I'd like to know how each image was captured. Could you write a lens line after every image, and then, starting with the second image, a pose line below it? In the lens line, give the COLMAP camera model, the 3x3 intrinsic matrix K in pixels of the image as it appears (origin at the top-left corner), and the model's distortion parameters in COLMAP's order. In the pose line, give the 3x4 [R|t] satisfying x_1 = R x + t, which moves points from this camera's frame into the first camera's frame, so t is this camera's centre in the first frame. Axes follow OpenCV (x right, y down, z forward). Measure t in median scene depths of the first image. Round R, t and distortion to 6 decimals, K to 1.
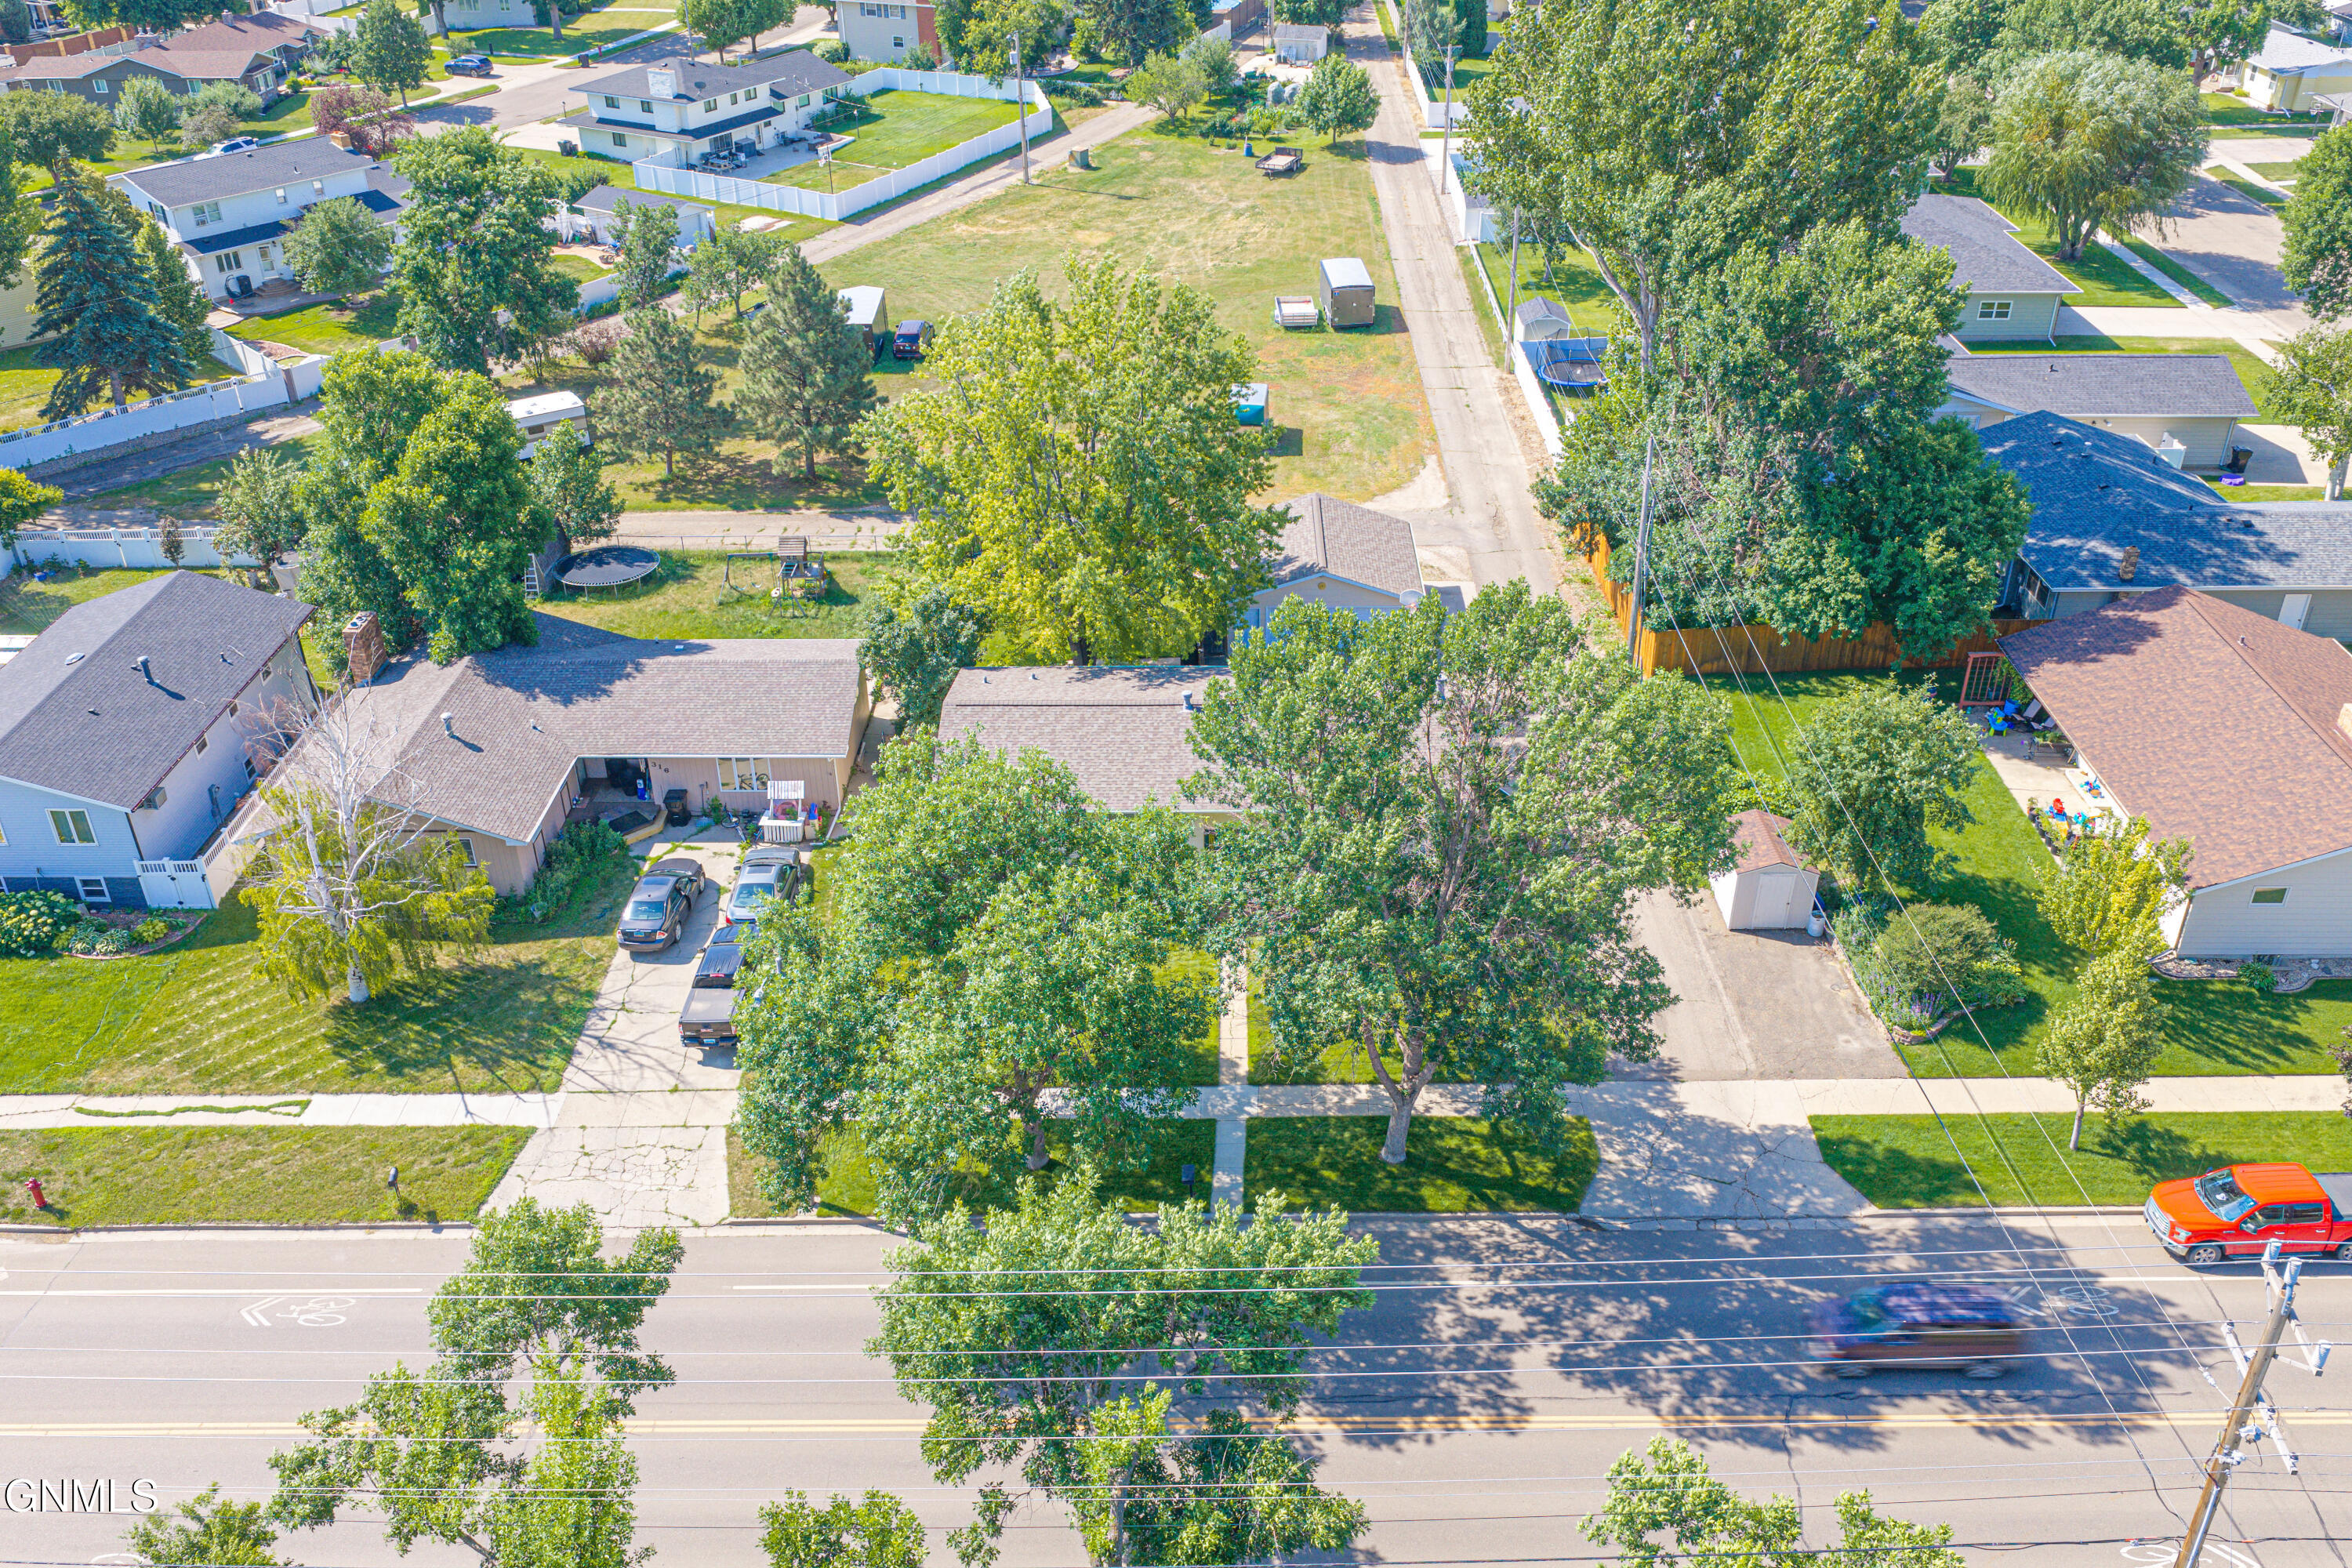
lens RADIAL K [[1930.1, 0, 1180.0], [0, 1930.1, 742.8], [0, 0, 1]] dist [0.003513, -0.015518]
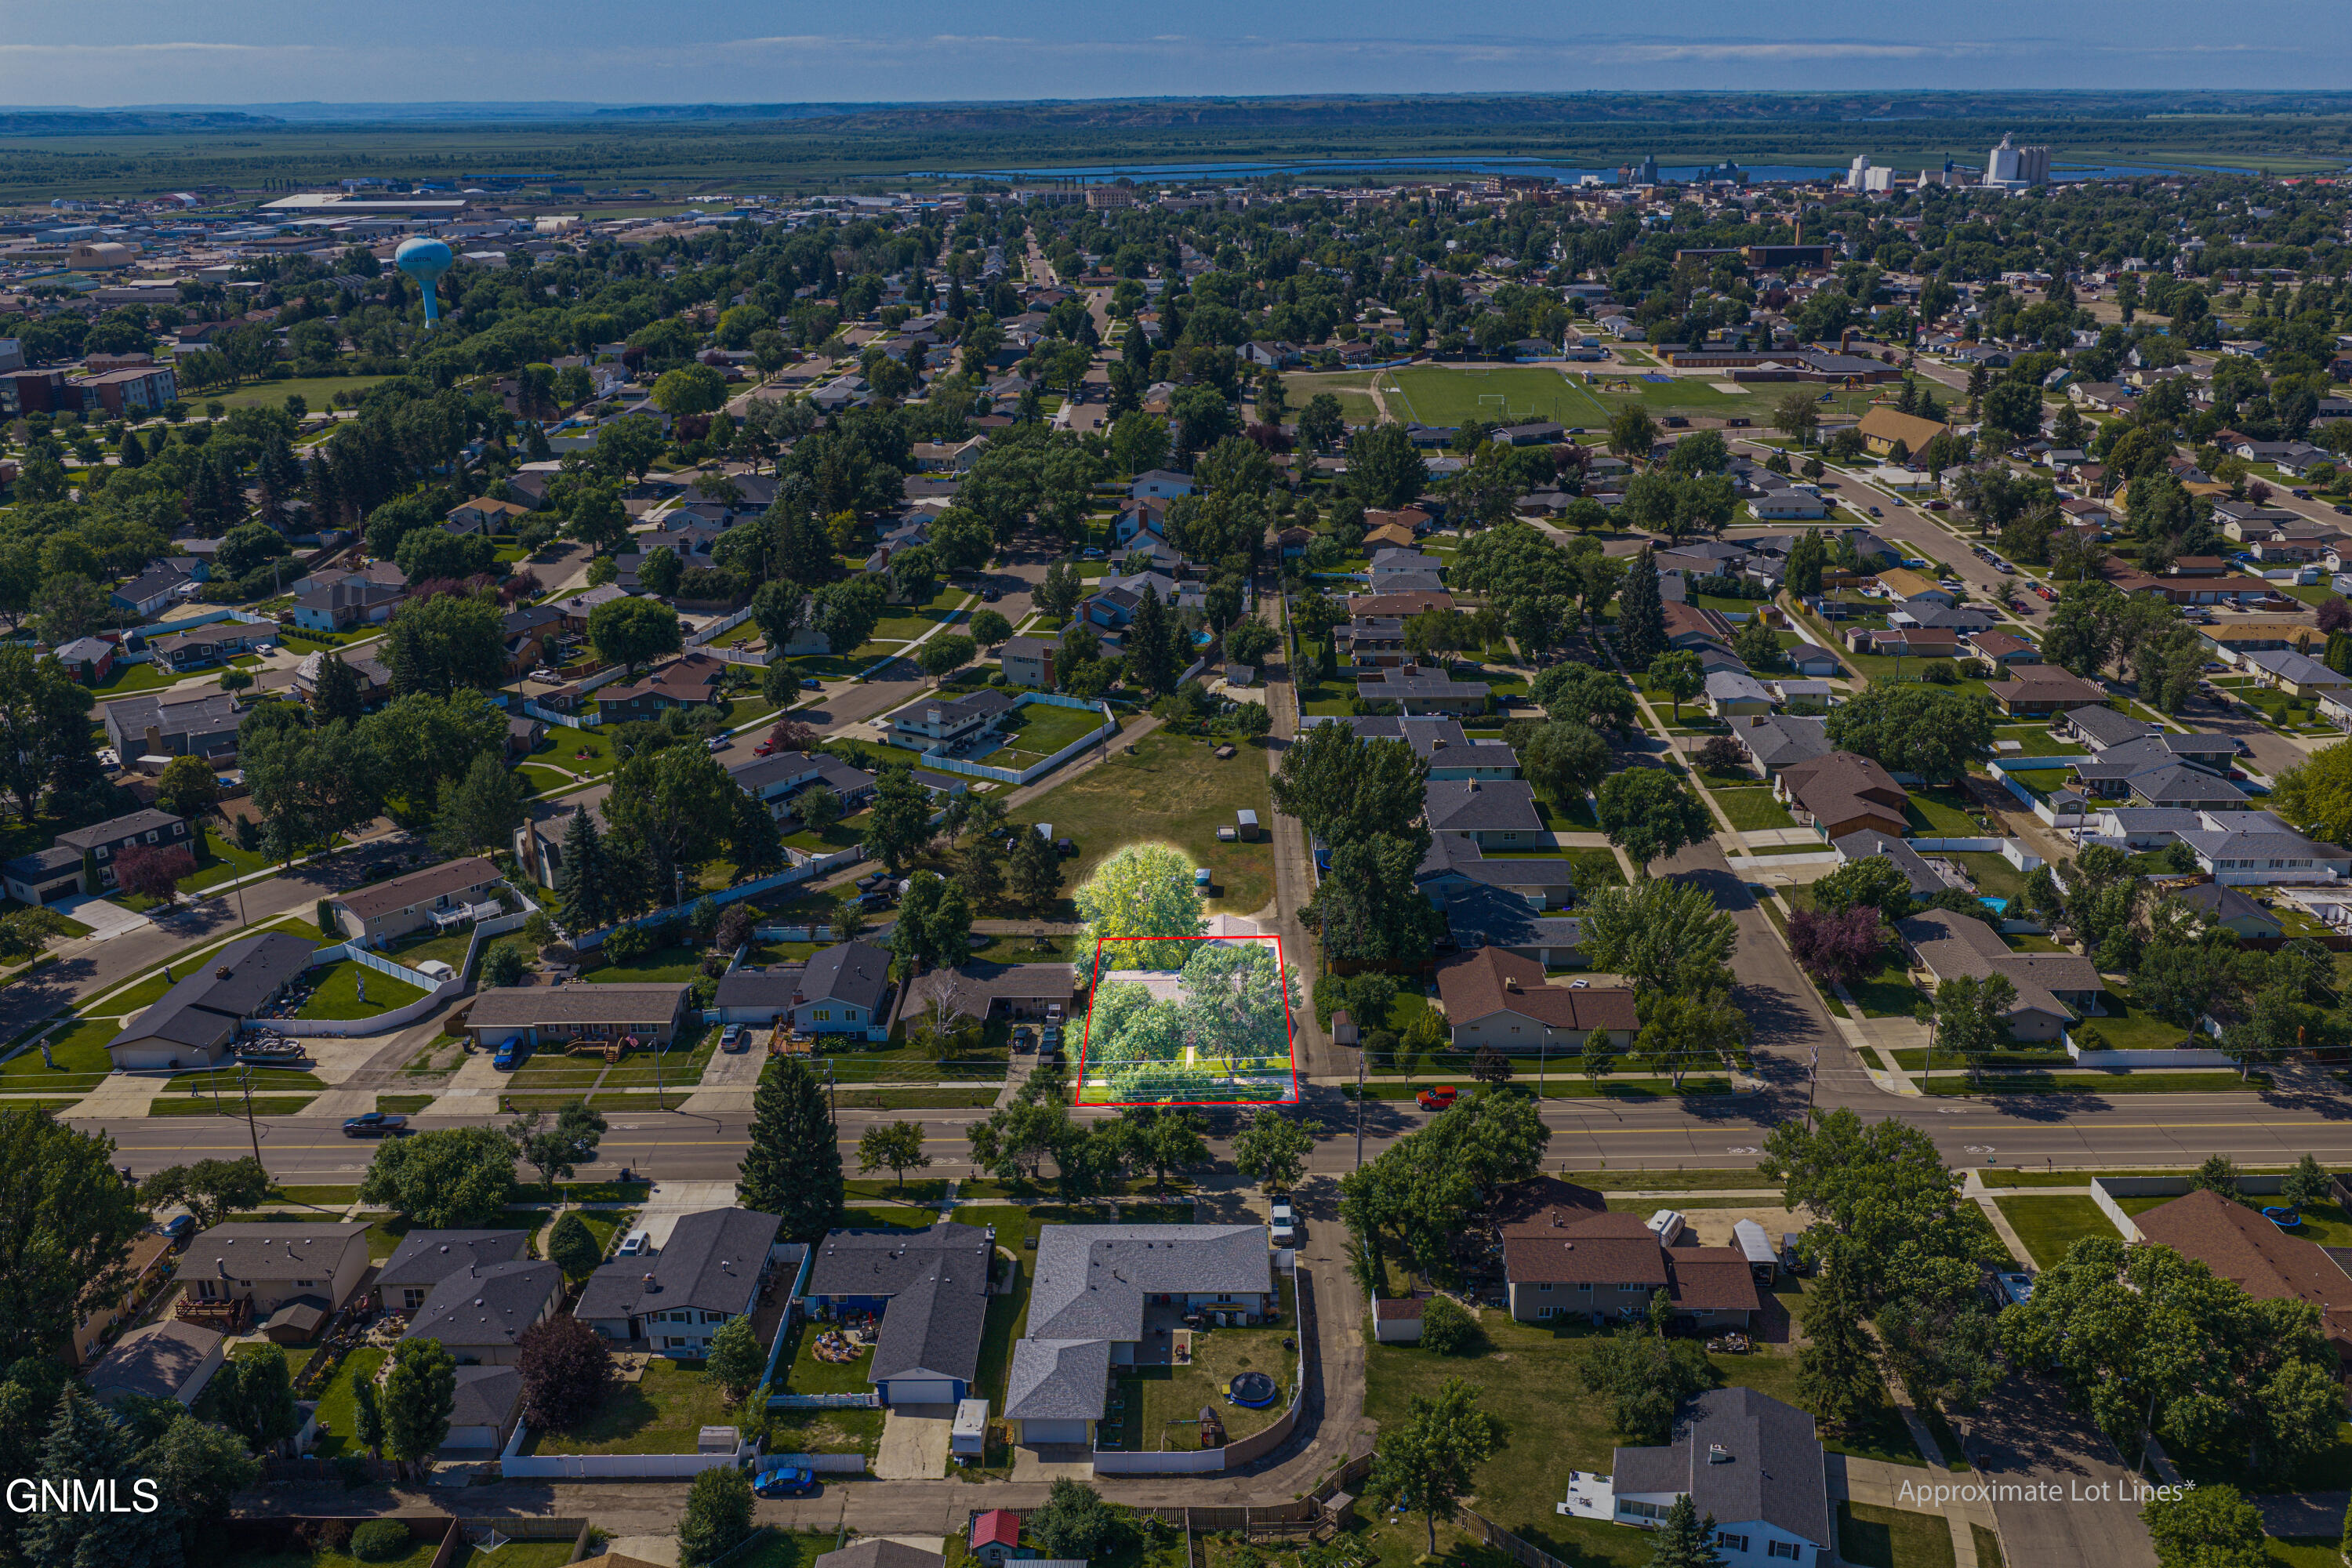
lens RADIAL K [[1930.1, 0, 1180.0], [0, 1930.1, 742.8], [0, 0, 1]] dist [0.003513, -0.015518]
pose [[0.999999, 0.000379, -0.001027, 0.009021], [-0.000577, 0.979823, -0.199866, 0.182304], [0.000931, 0.199866, 0.979823, -1.750073]]
